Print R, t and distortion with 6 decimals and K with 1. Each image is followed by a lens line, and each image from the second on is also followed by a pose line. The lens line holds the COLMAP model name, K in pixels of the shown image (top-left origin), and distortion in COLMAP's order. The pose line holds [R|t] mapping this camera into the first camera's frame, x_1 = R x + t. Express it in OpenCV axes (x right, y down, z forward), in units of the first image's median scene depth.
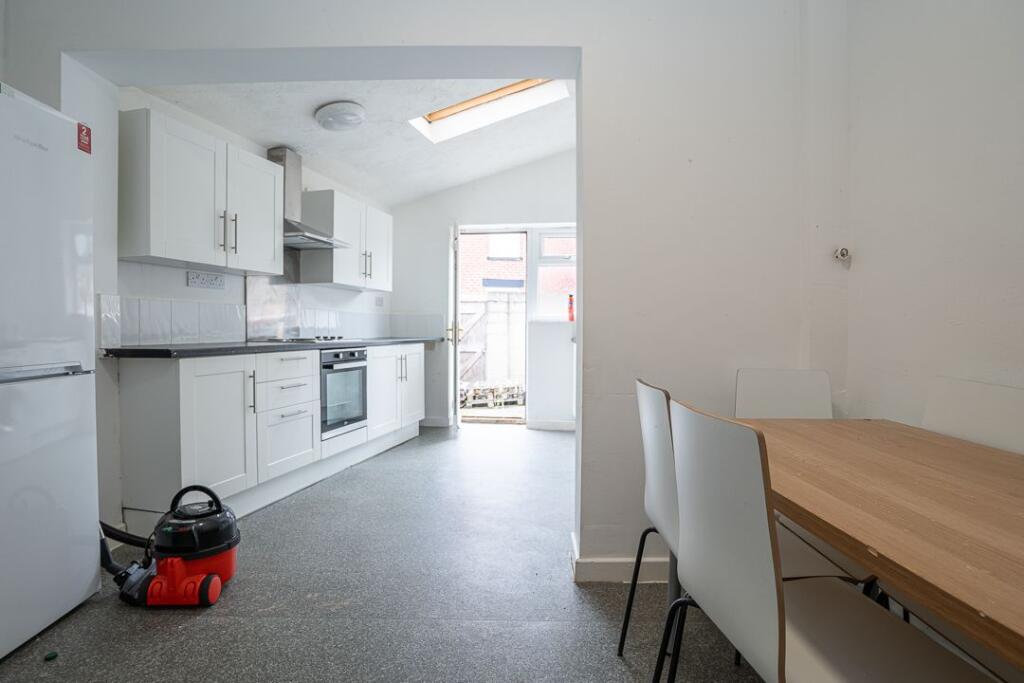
lens RADIAL K [[520.0, 0, 511.2], [0, 520.0, 343.4], [0, 0, 1]] dist [-0.006462, -0.001185]
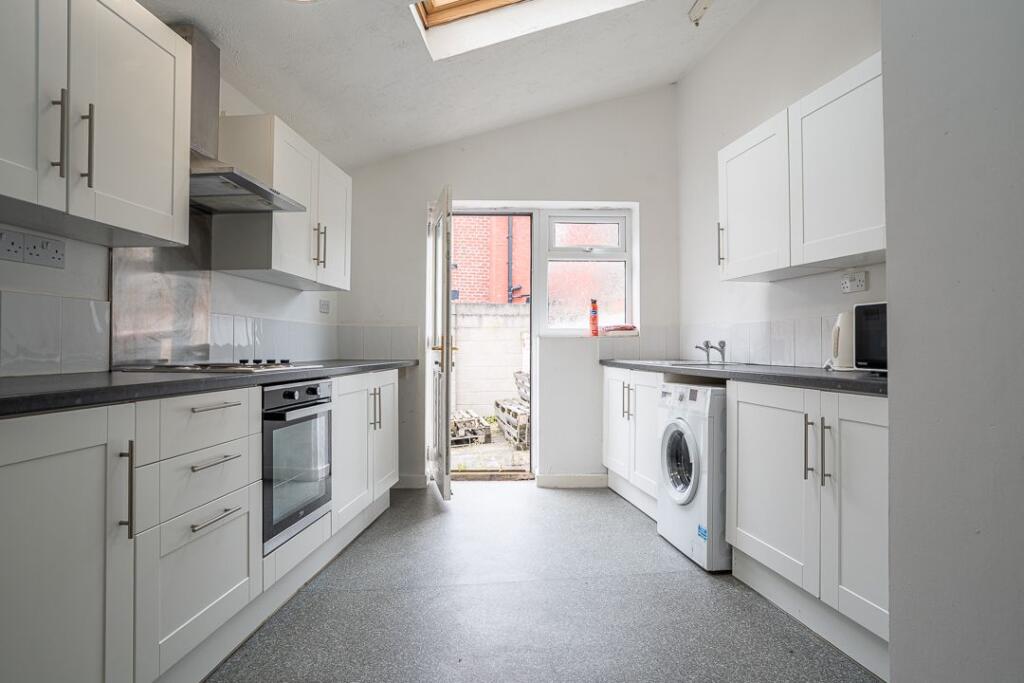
lens RADIAL K [[572.2, 0, 514.4], [0, 572.2, 347.1], [0, 0, 1]] dist [-0.005371, 0.005819]
pose [[0.989249, -0.002583, 0.146215, -0.165607], [0.006953, 0.999544, -0.029385, -0.006845], [-0.146073, 0.030086, 0.988816, 0.319357]]
